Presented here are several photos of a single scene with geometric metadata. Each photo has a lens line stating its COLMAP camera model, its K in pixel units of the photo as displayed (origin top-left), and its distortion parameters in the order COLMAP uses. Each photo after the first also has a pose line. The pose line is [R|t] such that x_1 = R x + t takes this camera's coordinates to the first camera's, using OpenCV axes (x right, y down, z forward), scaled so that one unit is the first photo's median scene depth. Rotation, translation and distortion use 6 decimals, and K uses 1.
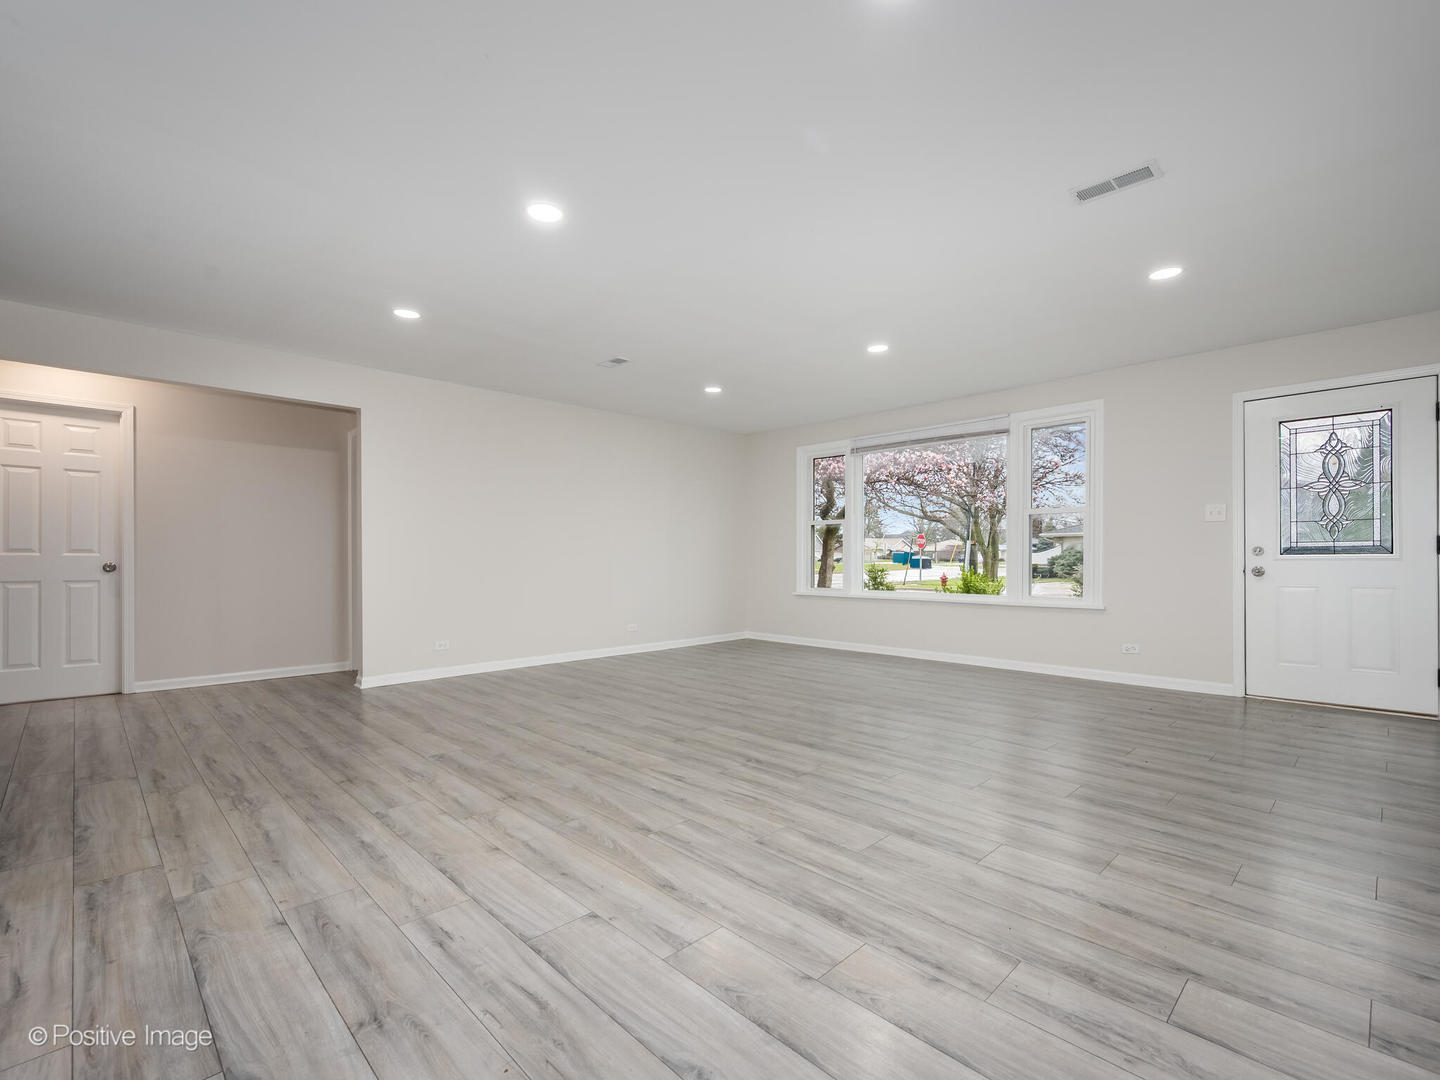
lens RADIAL K [[666.2, 0, 724.1], [0, 666.2, 548.6], [0, 0, 1]] dist [-0.004034, -0.000136]
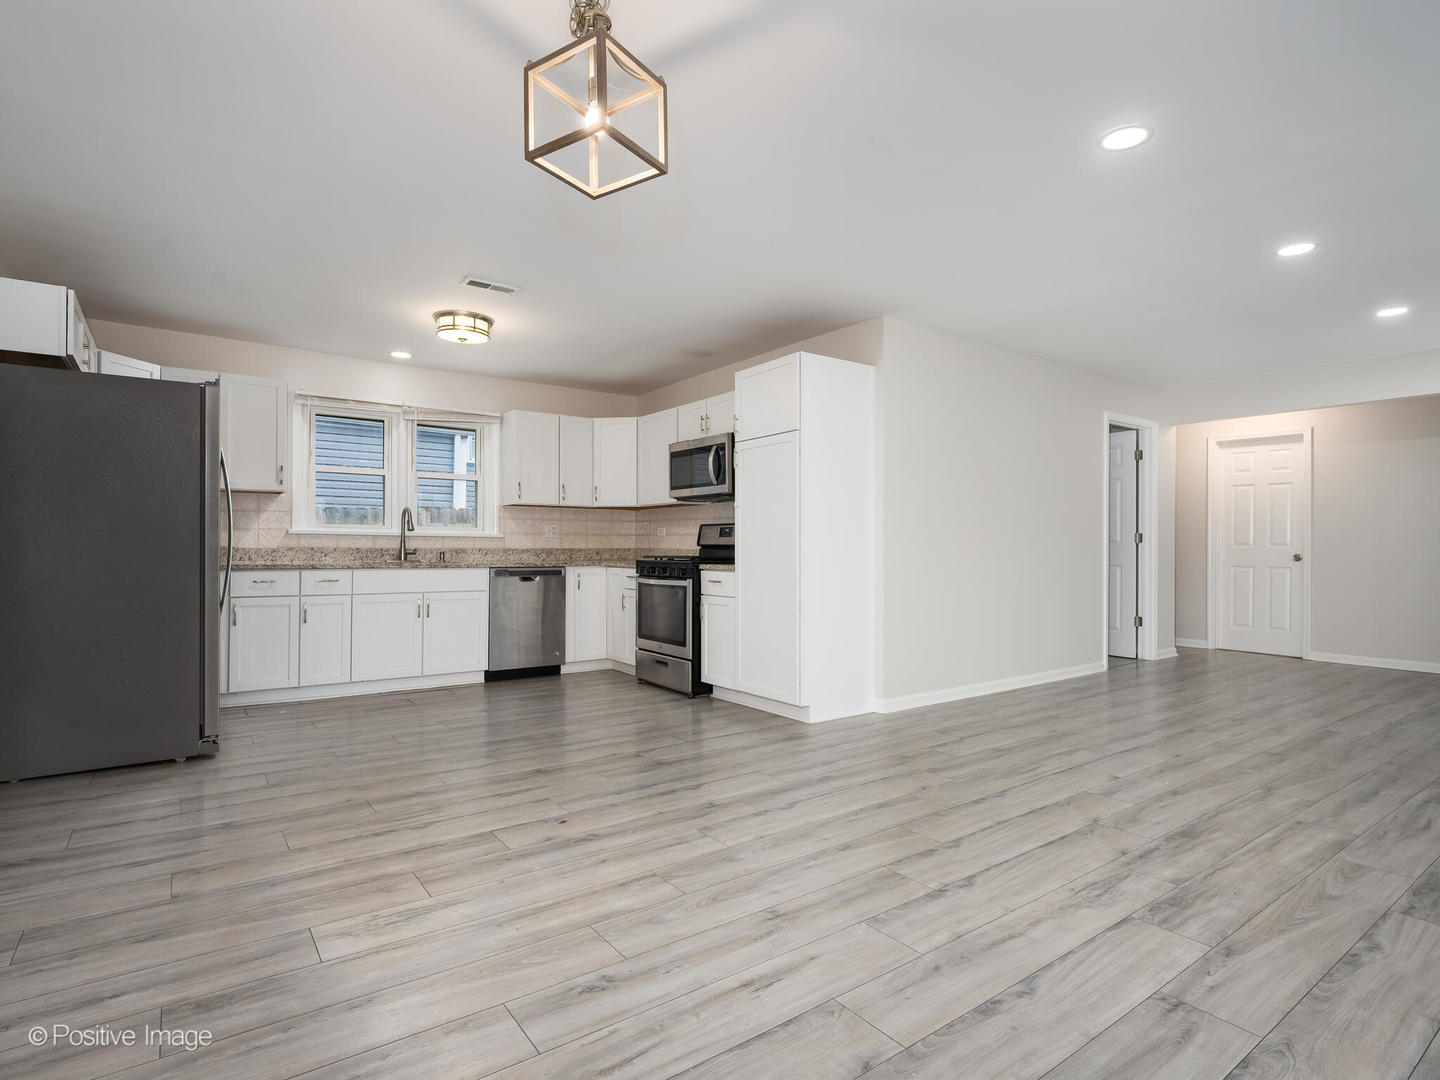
lens RADIAL K [[750.2, 0, 718.9], [0, 750.2, 541.6], [0, 0, 1]] dist [0.002730, 0.000747]
pose [[-0.149342, -0.004571, -0.988775, 1.214926], [0.005693, 0.999969, -0.005483, -0.003134], [0.988769, -0.006448, -0.149311, 0.237879]]
